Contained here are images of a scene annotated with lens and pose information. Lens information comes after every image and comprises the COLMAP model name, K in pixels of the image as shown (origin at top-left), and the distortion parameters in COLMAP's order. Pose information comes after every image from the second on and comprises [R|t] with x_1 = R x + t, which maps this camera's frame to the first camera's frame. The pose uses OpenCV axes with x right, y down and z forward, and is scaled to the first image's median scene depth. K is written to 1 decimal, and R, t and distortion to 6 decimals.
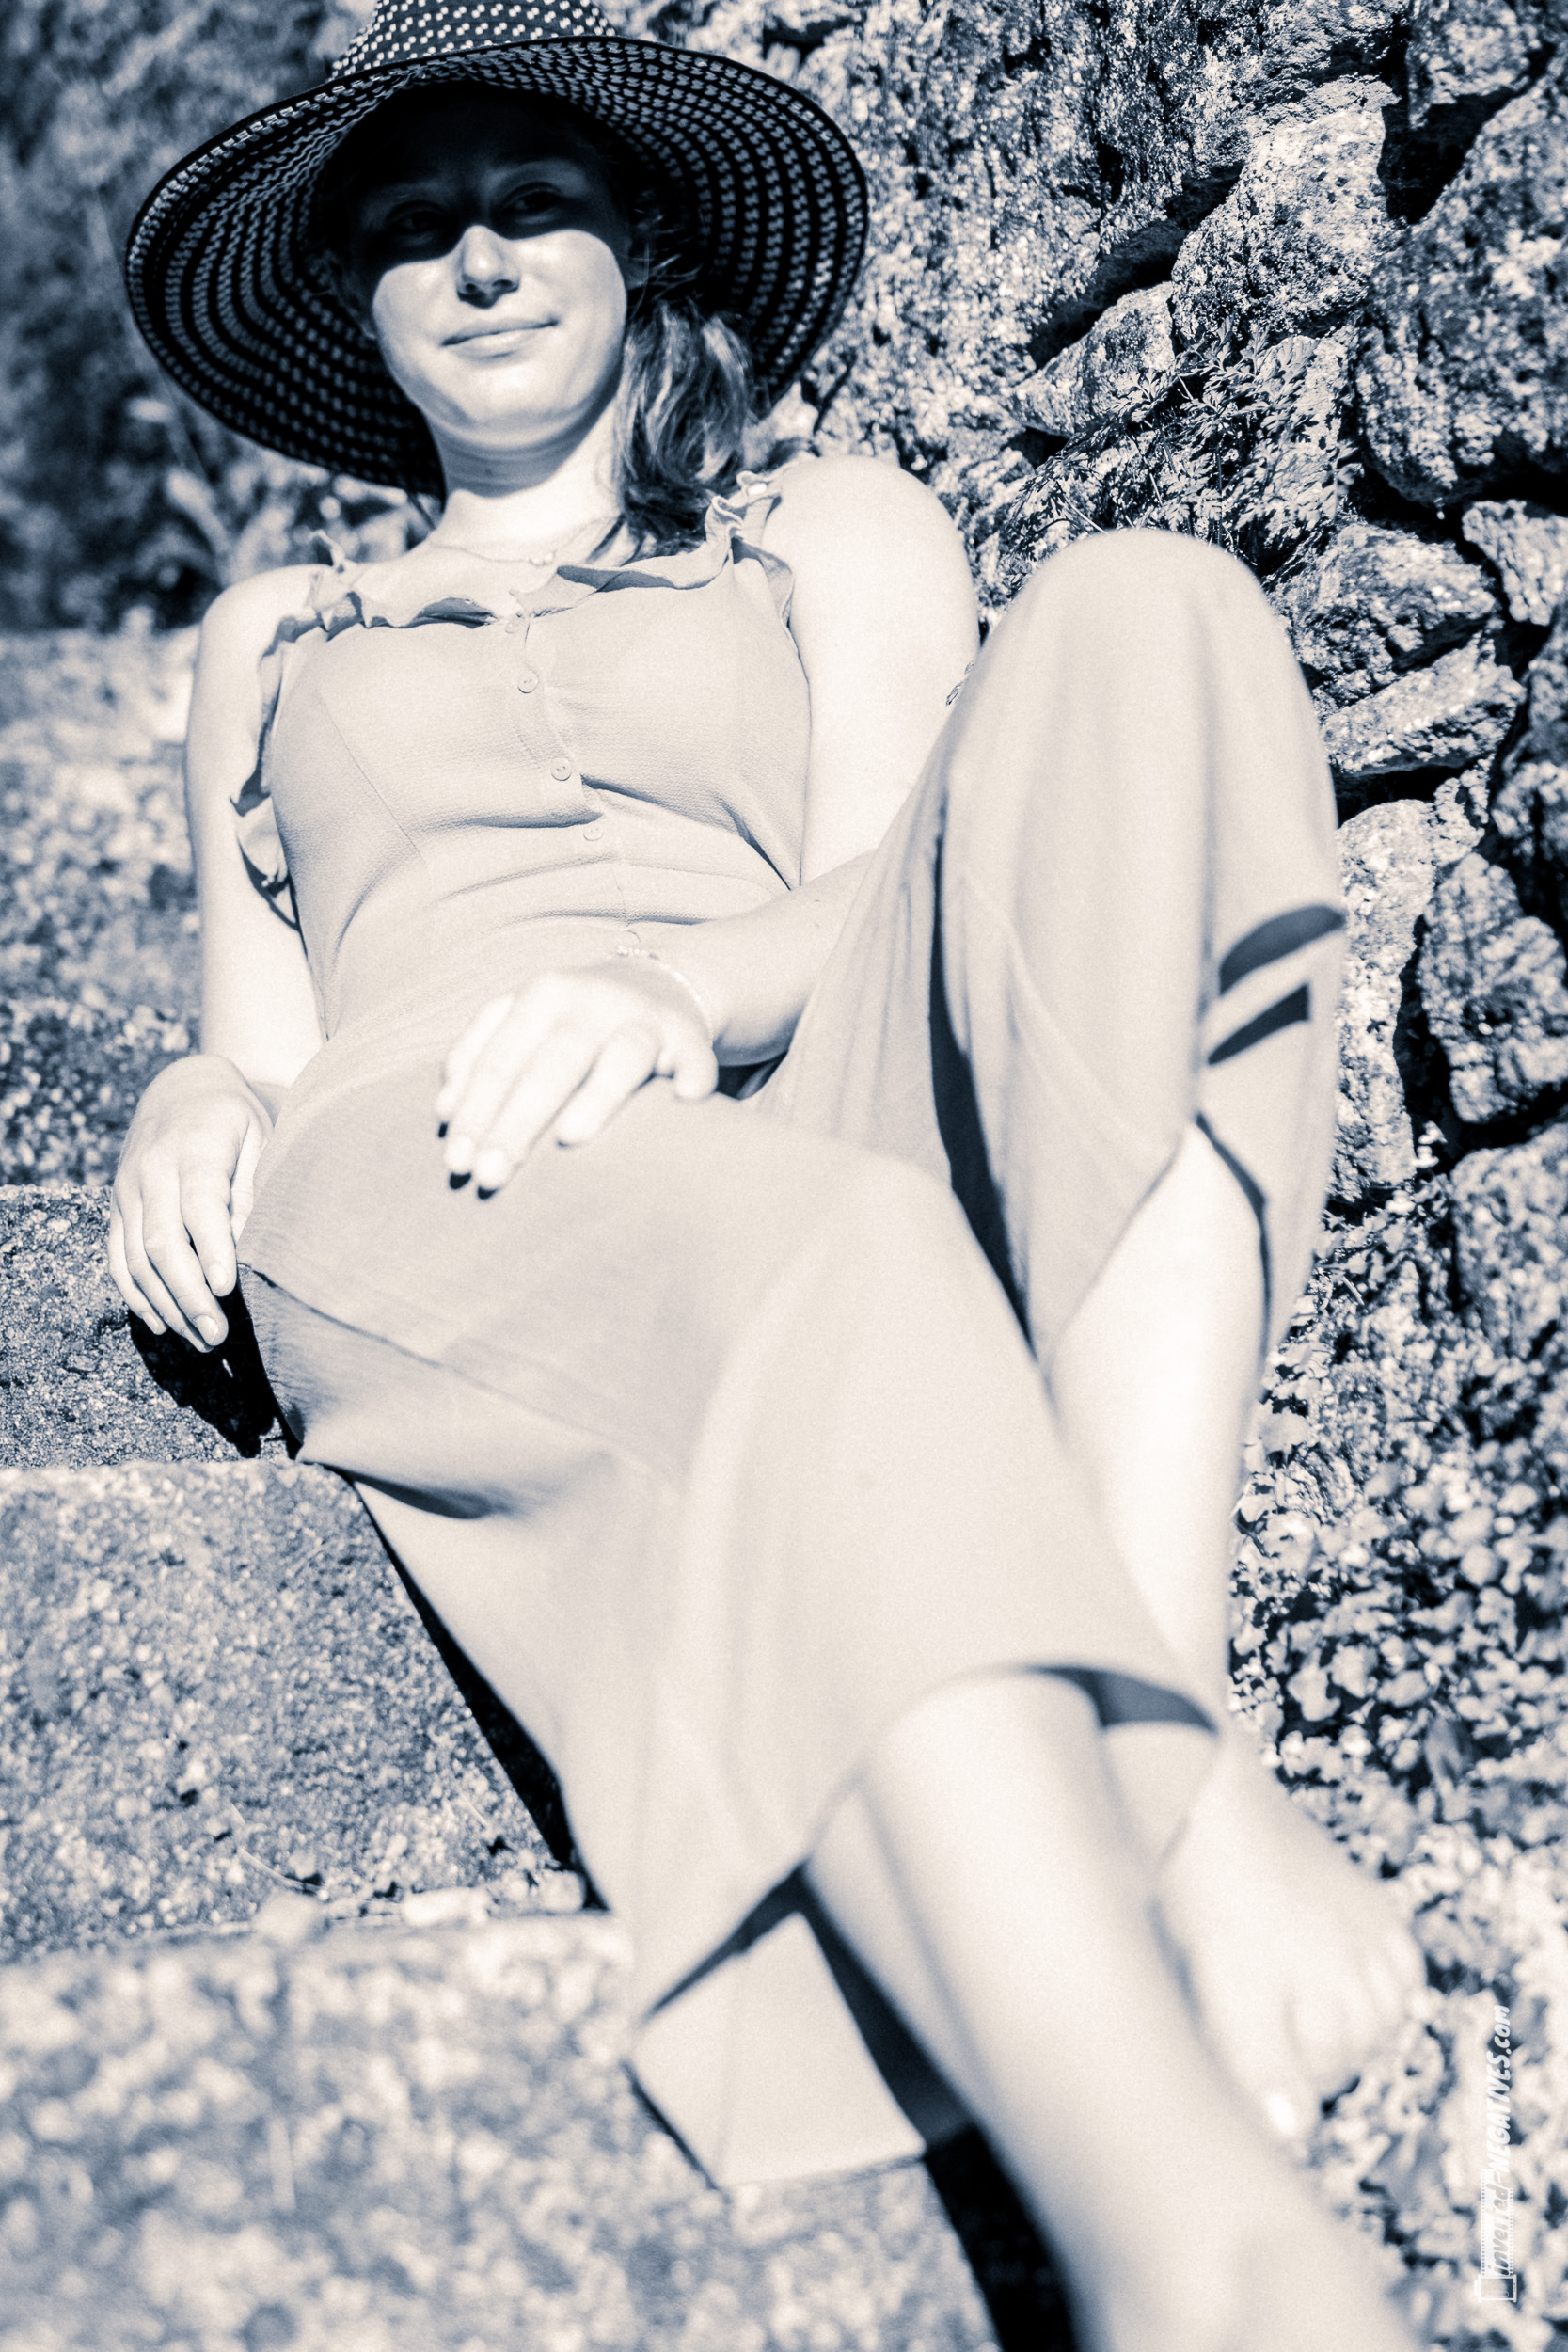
lens RADIAL K [[3522.1, 0, 784.0], [0, 3522.1, 1176.0], [0, 0, 1]] dist [0.017702, 0.085458]
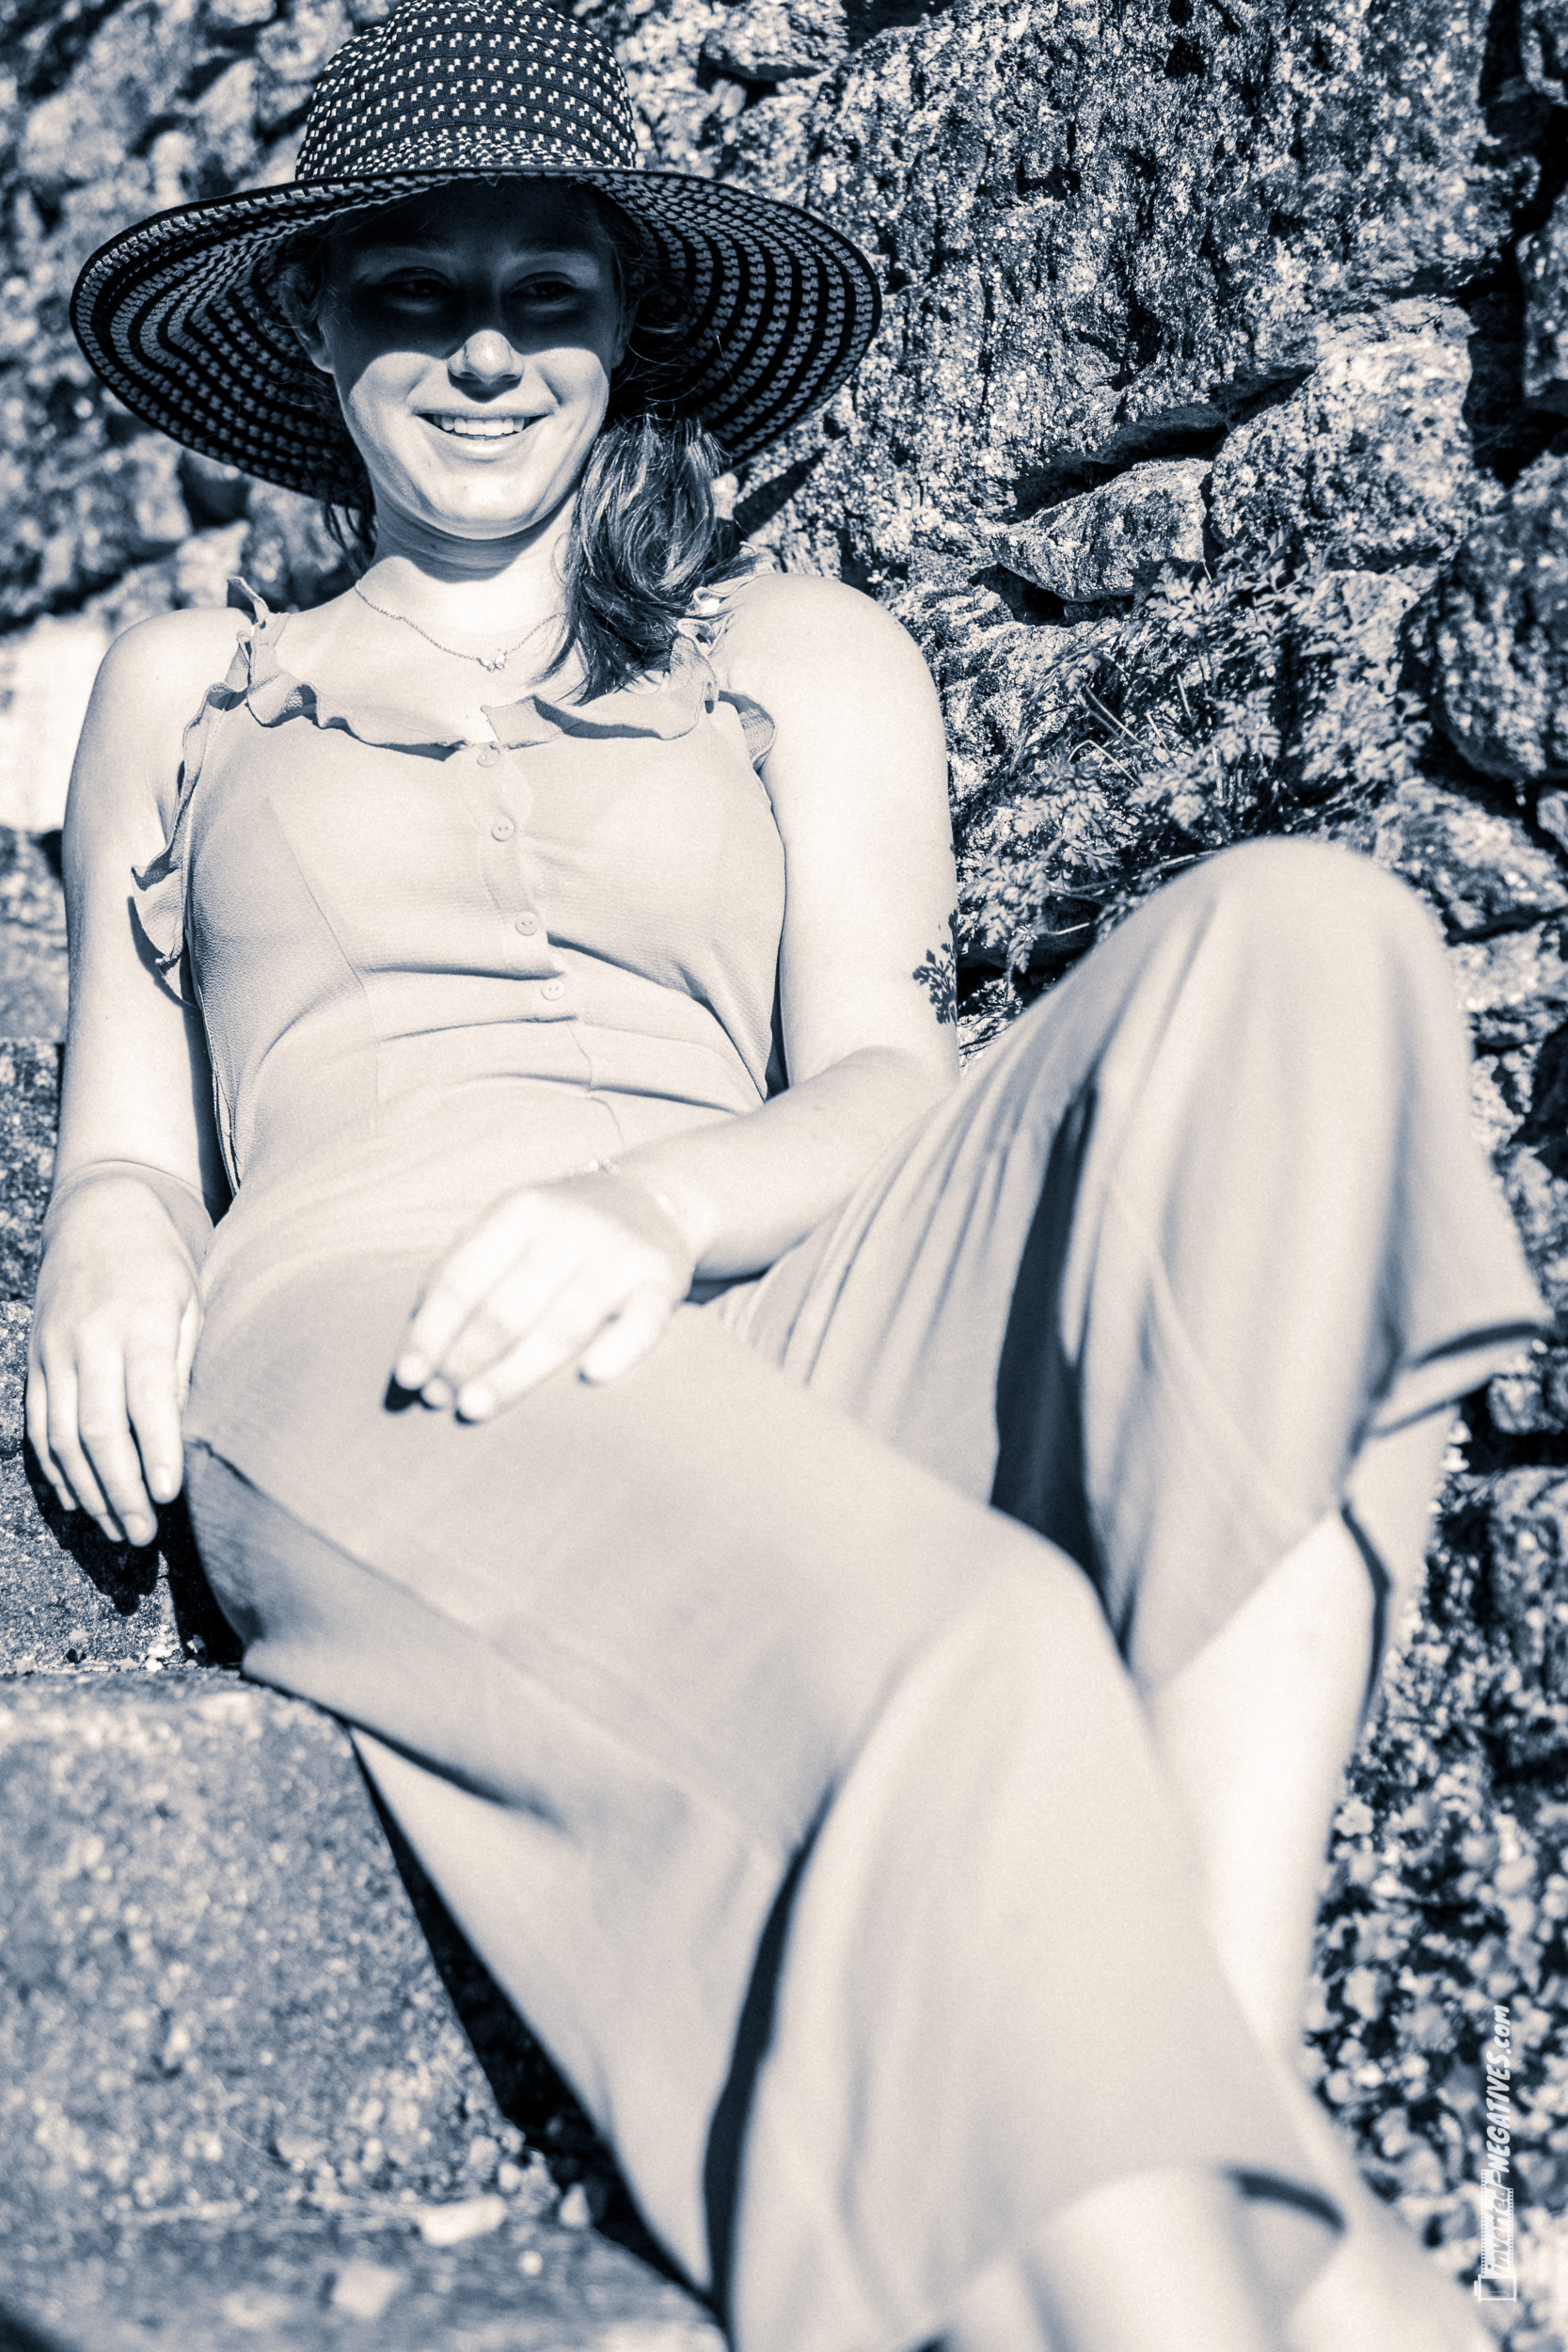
lens RADIAL K [[3522.1, 0, 784.0], [0, 3522.1, 1176.0], [0, 0, 1]] dist [0.017702, 0.085458]
pose [[0.983360, 0.081777, 0.162224, -0.156101], [-0.092614, 0.993869, 0.060396, -0.115721], [-0.156290, -0.074415, 0.984904, 0.053029]]
